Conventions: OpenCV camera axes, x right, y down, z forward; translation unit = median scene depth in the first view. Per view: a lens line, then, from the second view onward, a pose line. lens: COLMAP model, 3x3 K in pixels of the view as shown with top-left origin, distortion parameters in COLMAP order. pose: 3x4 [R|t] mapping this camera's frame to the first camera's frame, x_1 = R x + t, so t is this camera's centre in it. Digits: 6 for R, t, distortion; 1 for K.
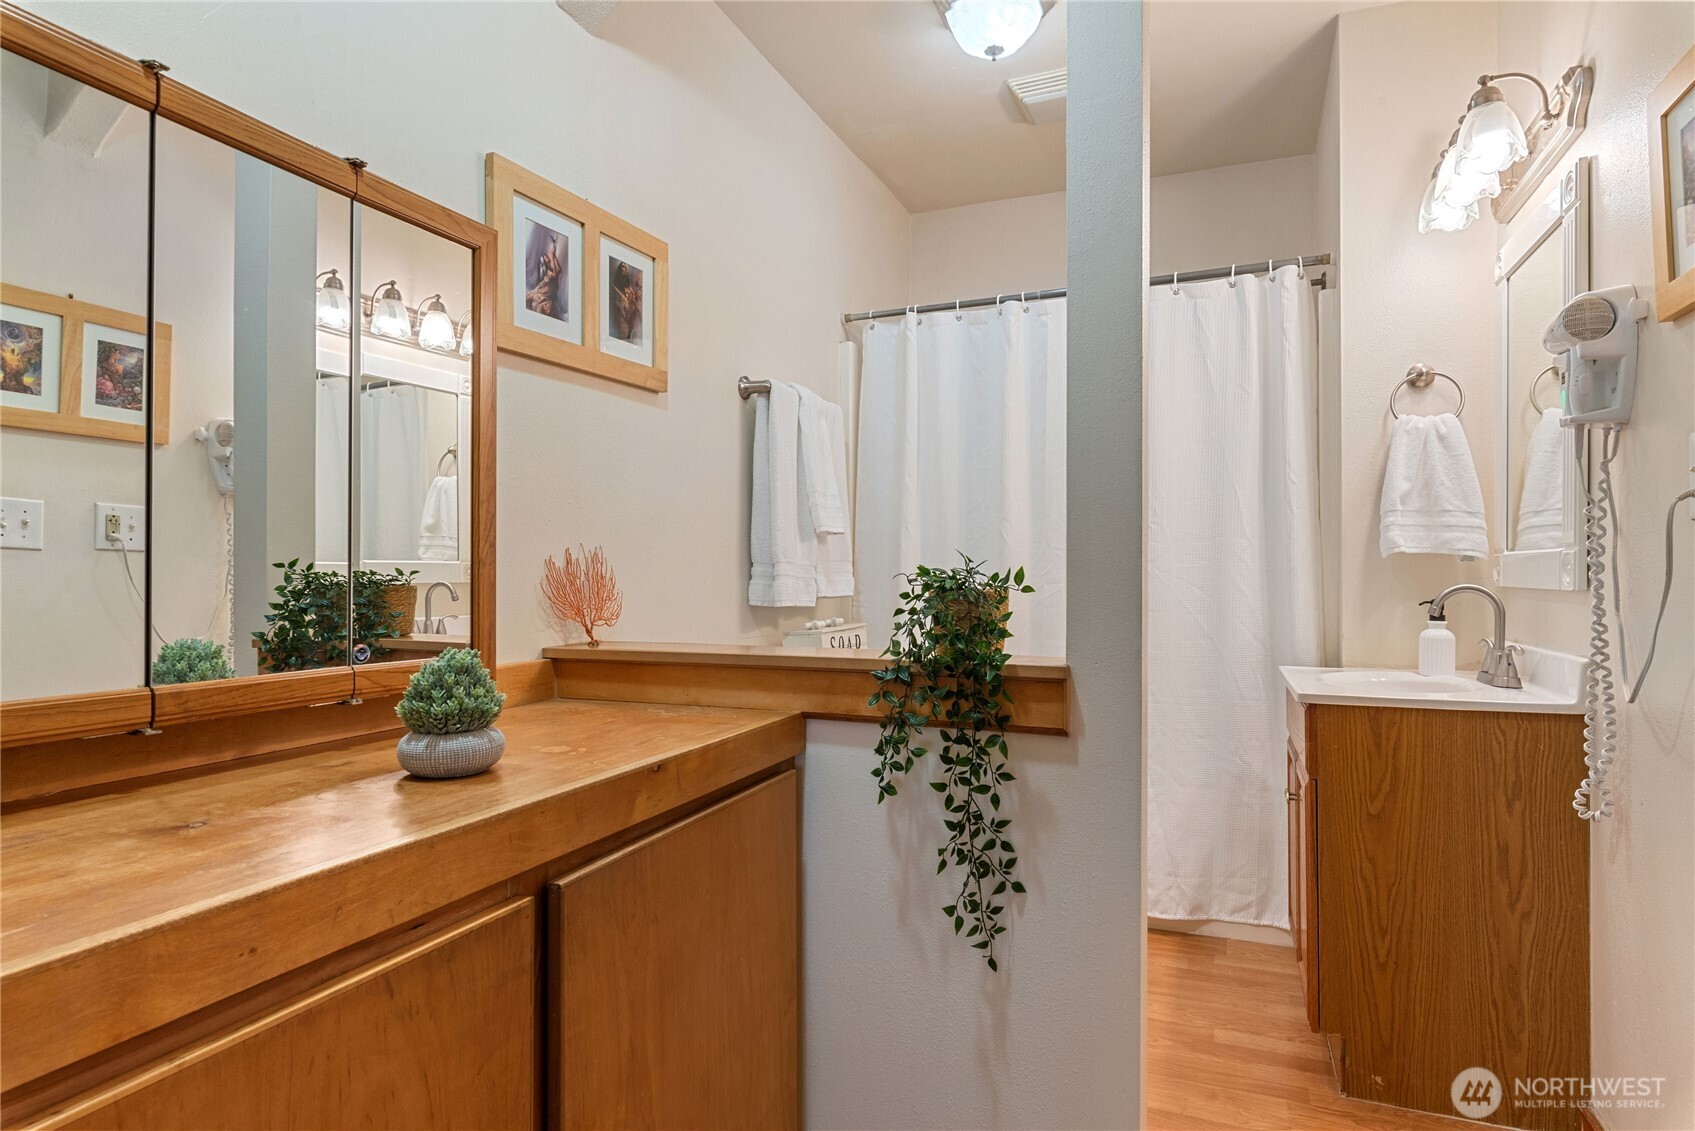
lens RADIAL K [[924.3, 0, 847.5], [0, 924.3, 565.5], [0, 0, 1]] dist [-0.004665, -0.001650]
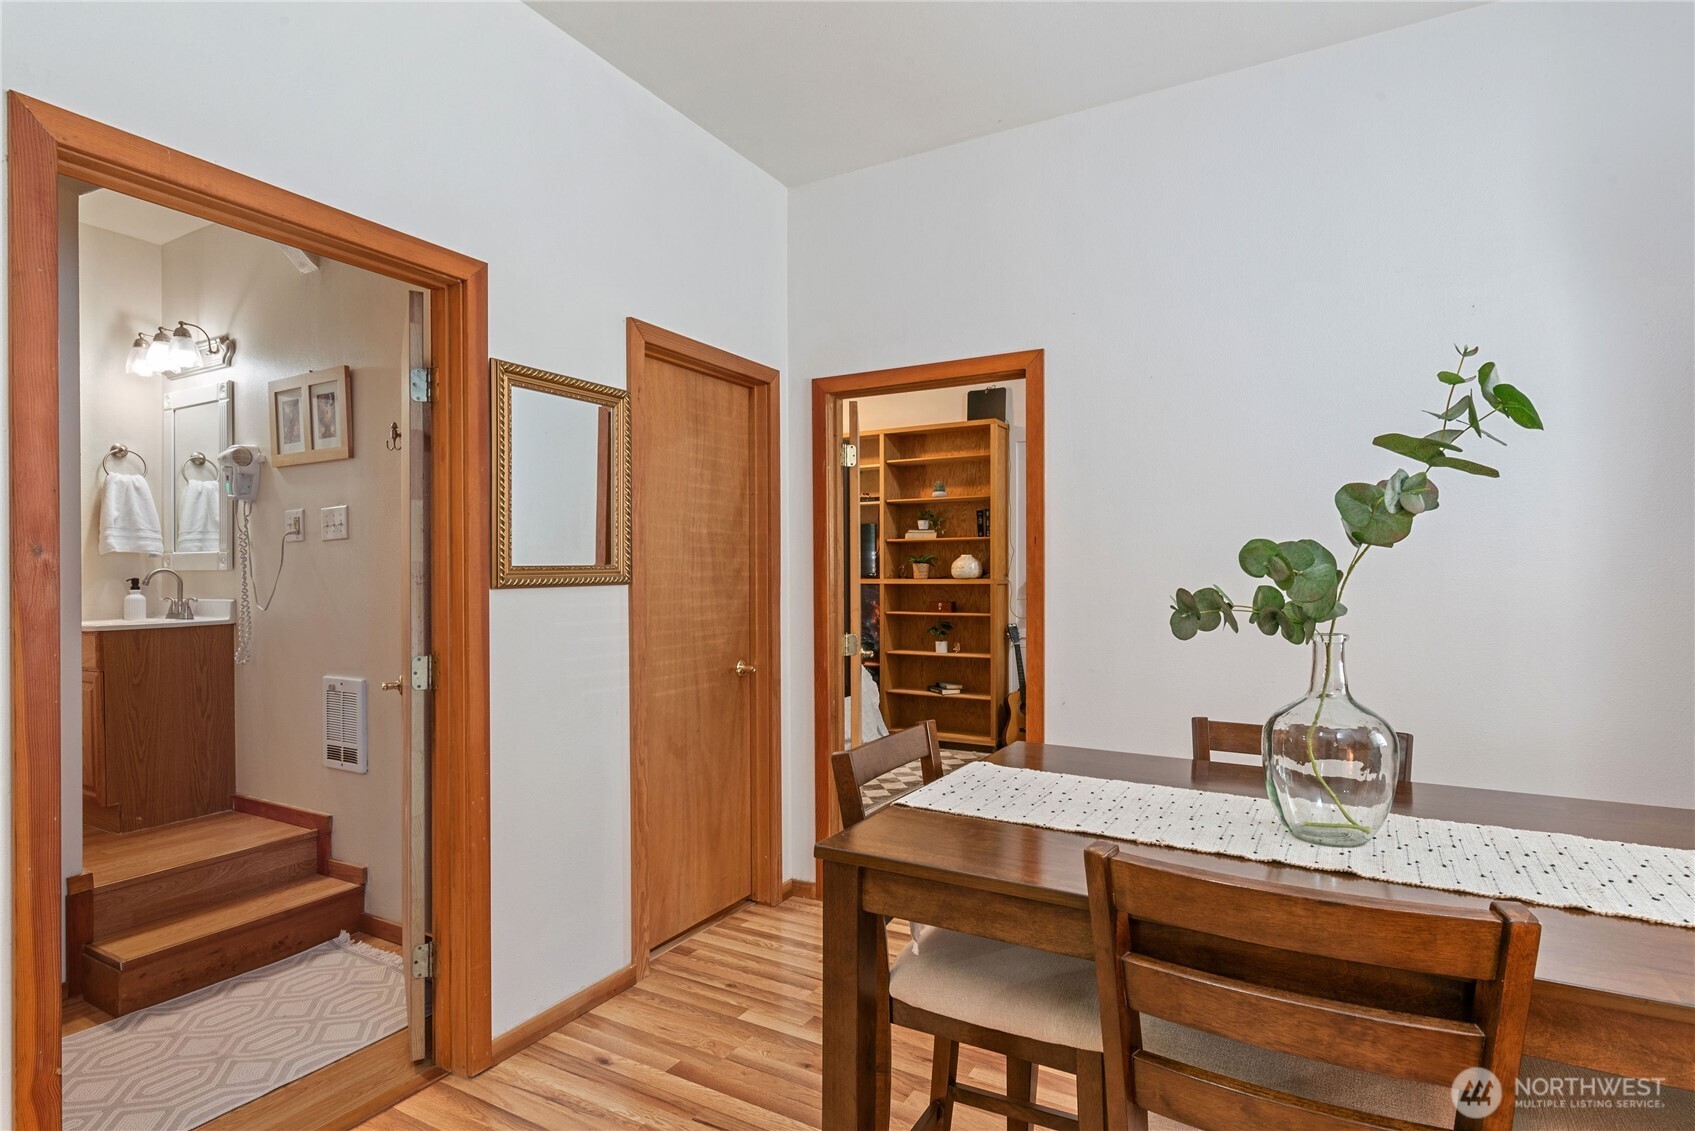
lens RADIAL K [[865.2, 0, 845.9], [0, 865.2, 587.2], [0, 0, 1]] dist [-0.012929, -0.000108]
pose [[0.124917, -0.015541, 0.992045, -1.050594], [-0.004542, 0.999858, 0.016236, 0.026103], [-0.992157, -0.006534, 0.124829, -0.729049]]
